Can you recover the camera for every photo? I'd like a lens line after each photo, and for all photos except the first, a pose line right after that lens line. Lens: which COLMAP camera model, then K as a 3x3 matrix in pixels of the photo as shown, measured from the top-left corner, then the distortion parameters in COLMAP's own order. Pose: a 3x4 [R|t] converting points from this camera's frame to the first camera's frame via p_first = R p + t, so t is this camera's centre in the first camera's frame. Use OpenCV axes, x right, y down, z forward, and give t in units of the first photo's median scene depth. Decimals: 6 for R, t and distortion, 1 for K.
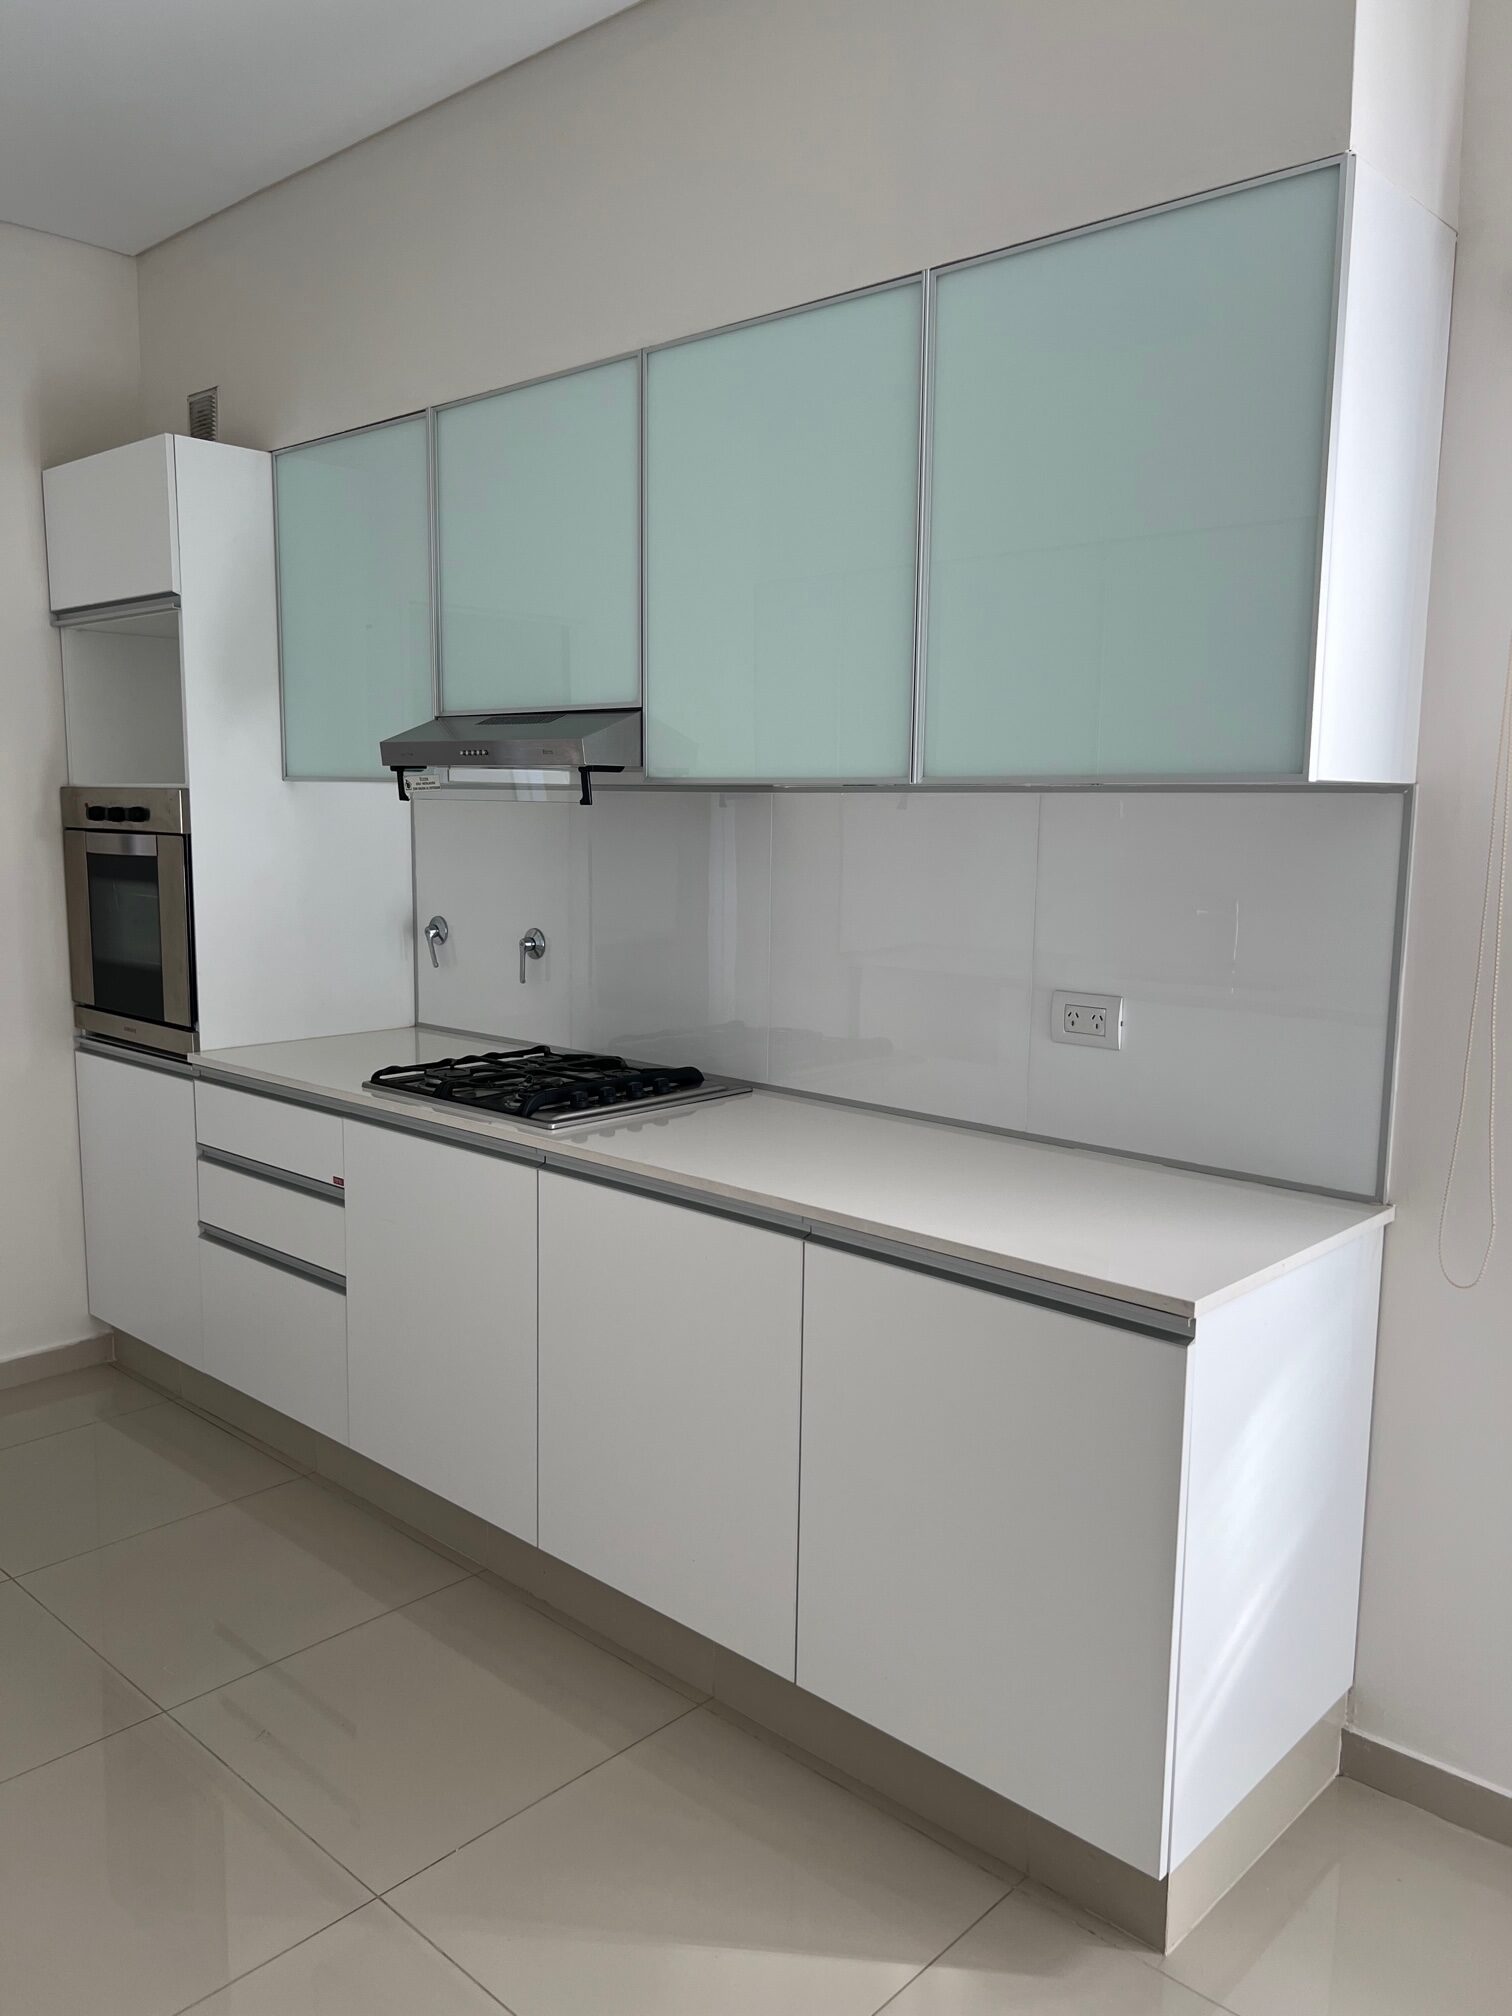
lens RADIAL K [[1492.3, 0, 757.8], [0, 1492.3, 1010.8], [0, 0, 1]] dist [0.042712, -0.051707]
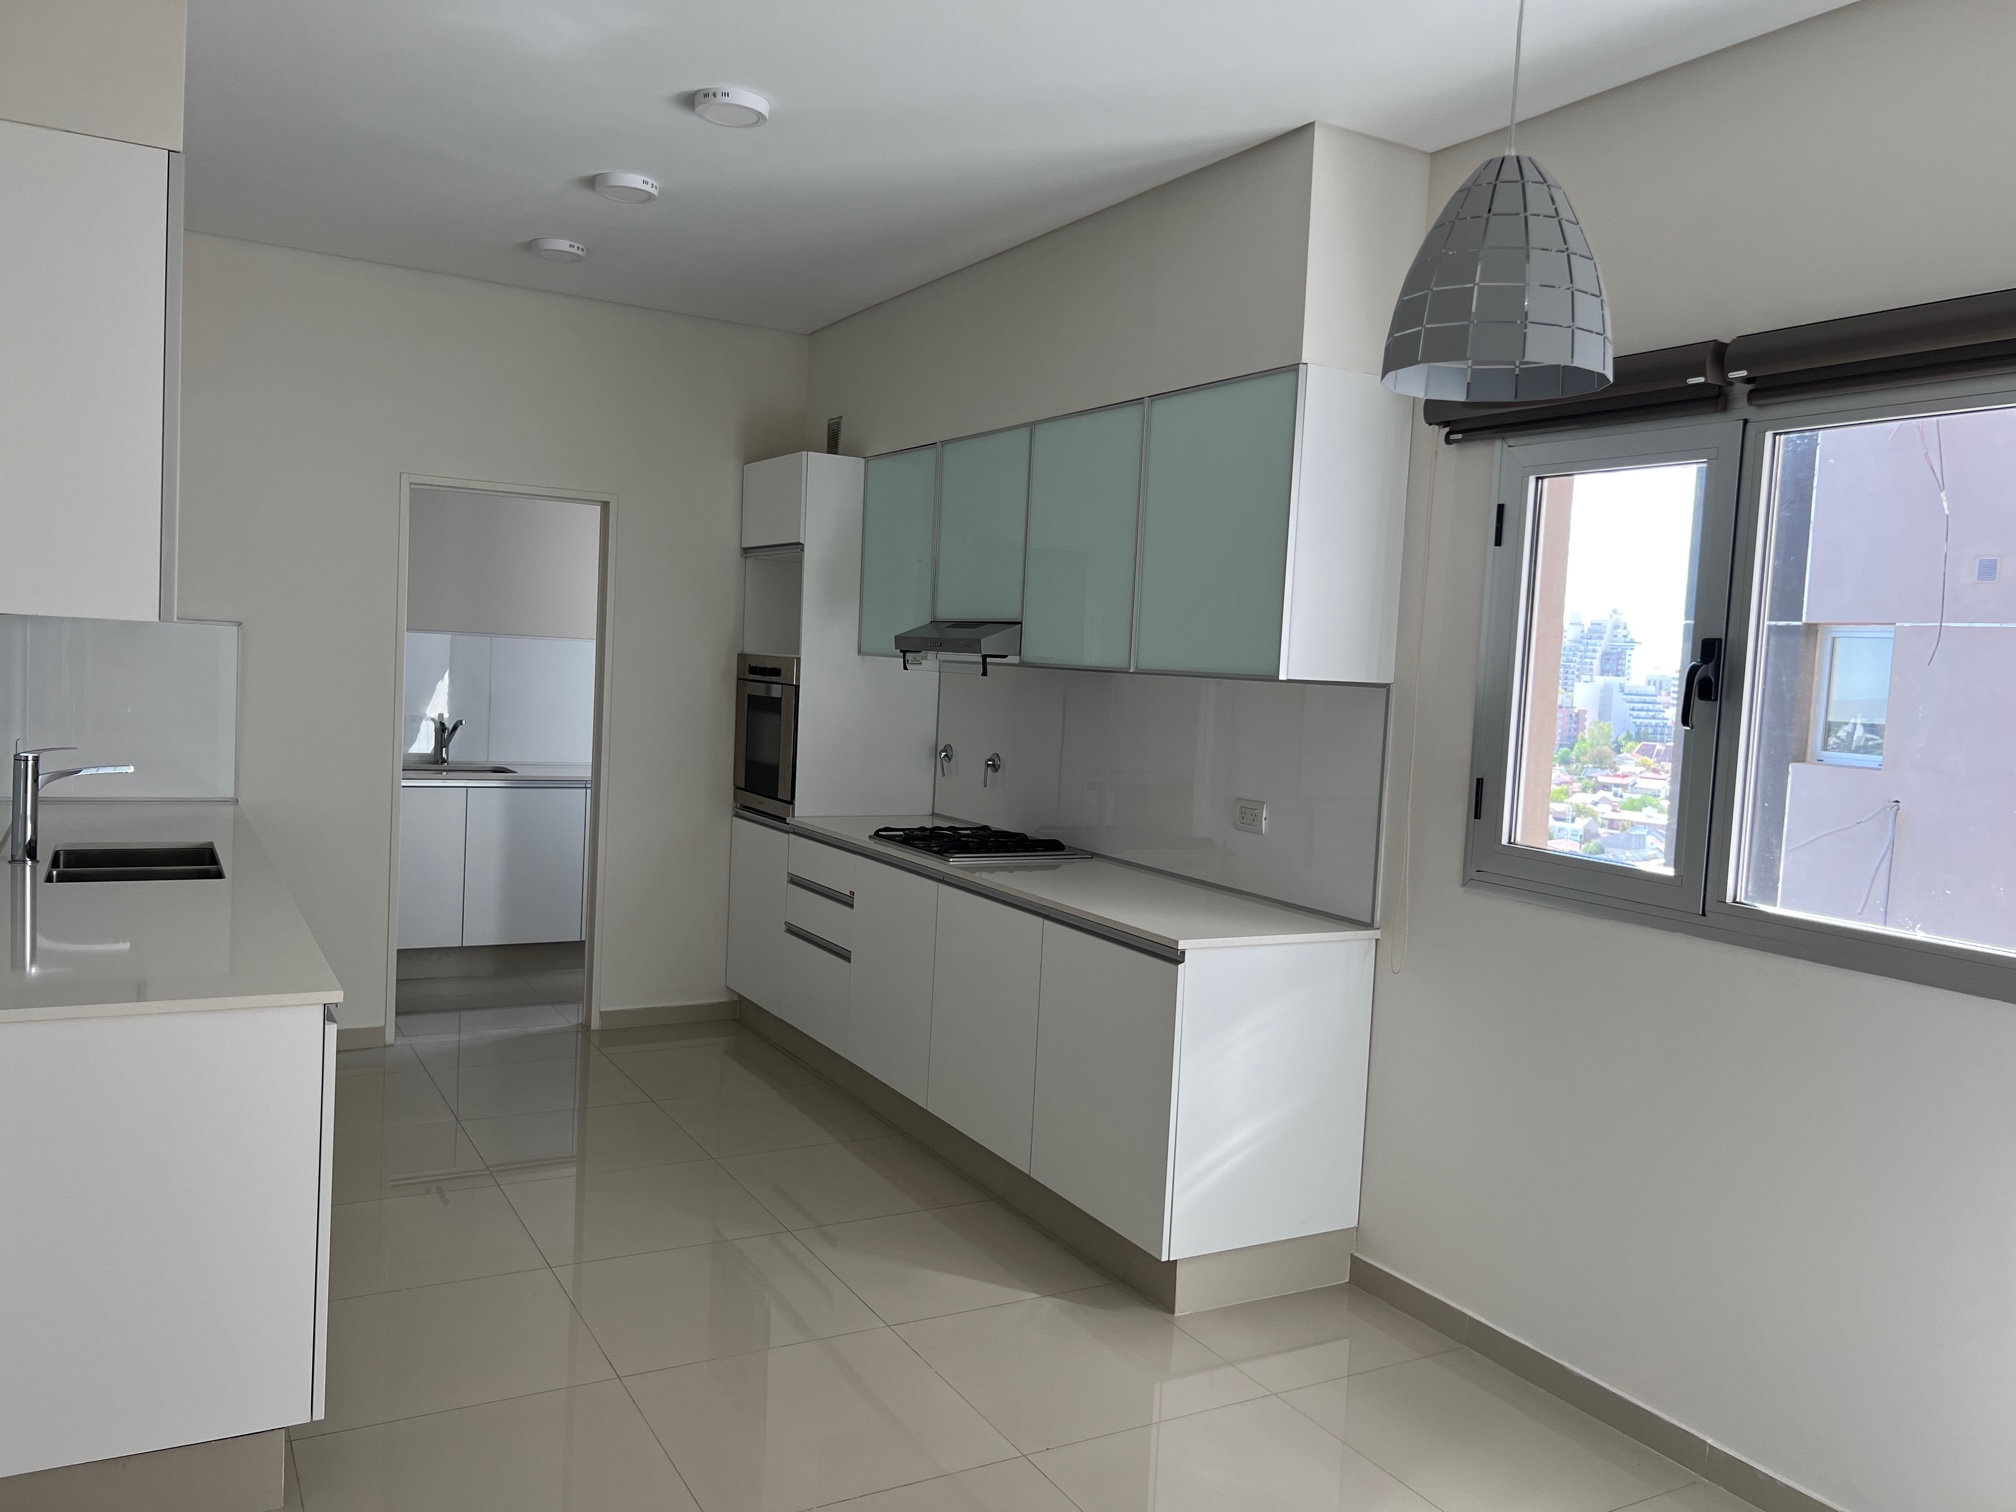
lens RADIAL K [[1492.3, 0, 1016.5], [0, 1492.3, 756.7], [0, 0, 1]] dist [0.042712, -0.051707]
pose [[0.952842, 0.055268, -0.298392, 0.354207], [-0.079644, 0.994352, -0.070153, 0.059157], [0.292829, 0.090610, 0.951862, -0.503102]]
